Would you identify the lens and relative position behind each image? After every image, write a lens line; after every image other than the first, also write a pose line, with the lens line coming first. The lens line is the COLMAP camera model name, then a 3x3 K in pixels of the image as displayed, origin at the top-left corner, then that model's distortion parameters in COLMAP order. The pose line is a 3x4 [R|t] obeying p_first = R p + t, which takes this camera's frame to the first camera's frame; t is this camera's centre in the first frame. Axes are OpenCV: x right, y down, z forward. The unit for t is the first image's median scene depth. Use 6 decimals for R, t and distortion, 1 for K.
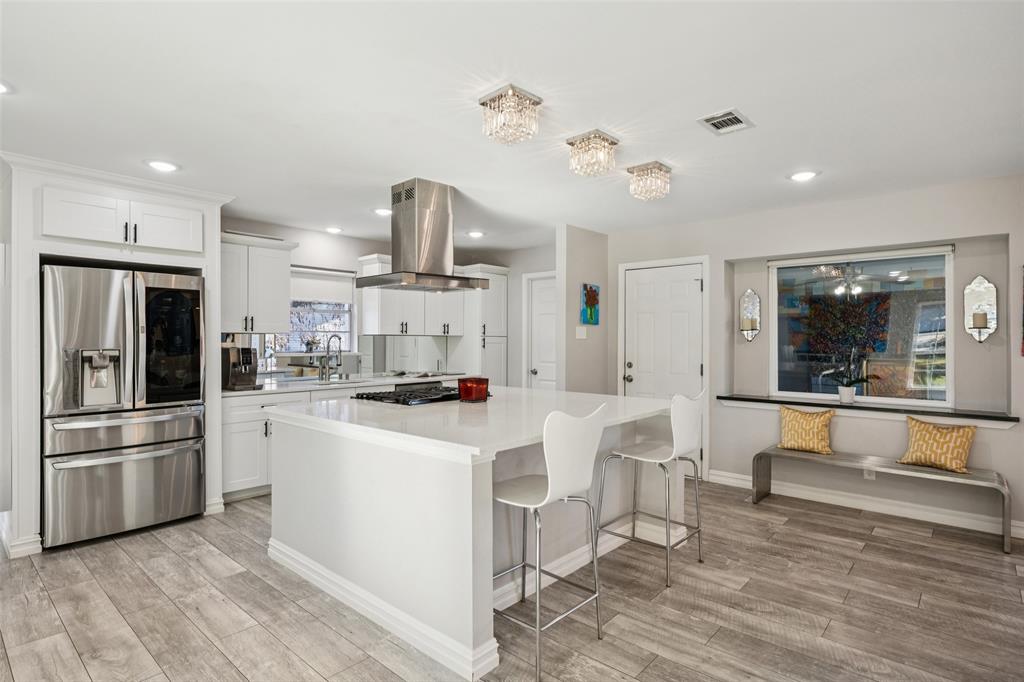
lens RADIAL K [[545.8, 0, 498.1], [0, 545.8, 326.9], [0, 0, 1]] dist [0.000813, -0.002815]
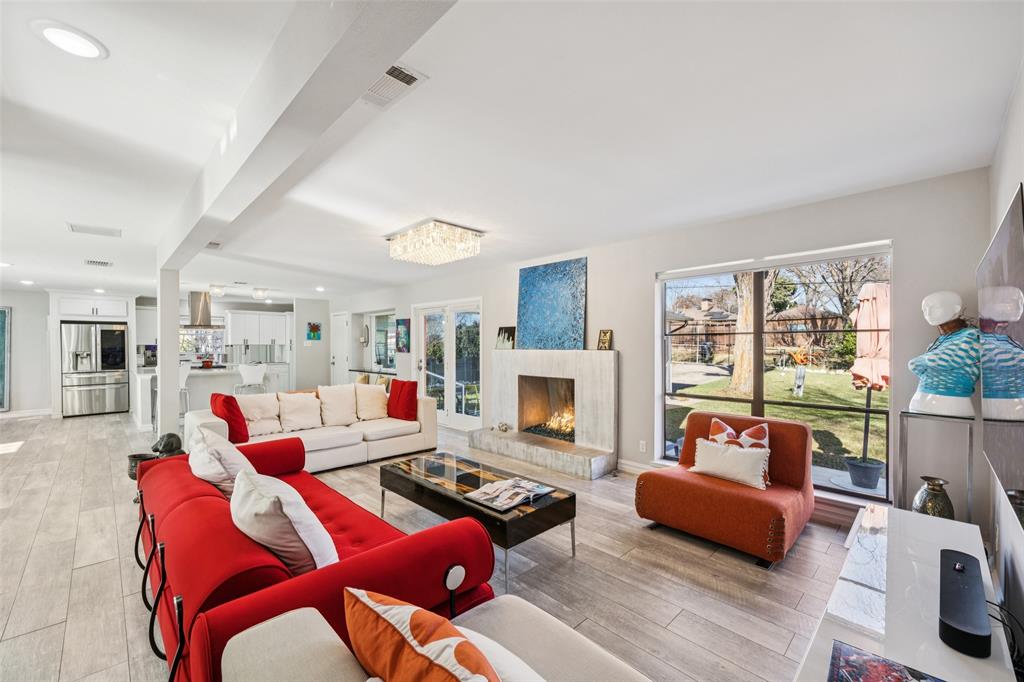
lens RADIAL K [[411.0, 0, 508.1], [0, 411.0, 348.6], [0, 0, 1]] dist [0.001591, 0.000462]
pose [[0.998615, -0.006086, -0.052254, 1.598325], [0.007878, 0.999386, 0.034154, -0.031168], [0.052014, -0.034518, 0.998050, -1.045930]]
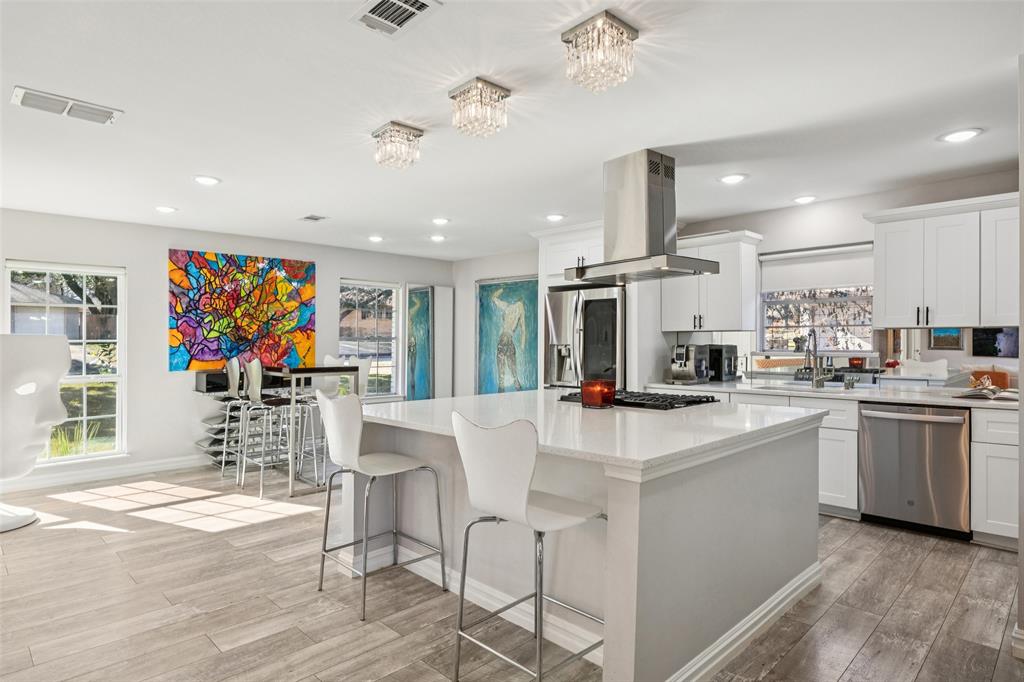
lens RADIAL K [[564.6, 0, 499.0], [0, 564.6, 347.6], [0, 0, 1]] dist [-0.007201, -0.000594]
pose [[-0.064474, 0.010080, -0.997868, 0.807265], [0.029524, 0.999531, 0.008189, 0.028875], [0.997483, -0.028933, -0.064742, 0.871384]]
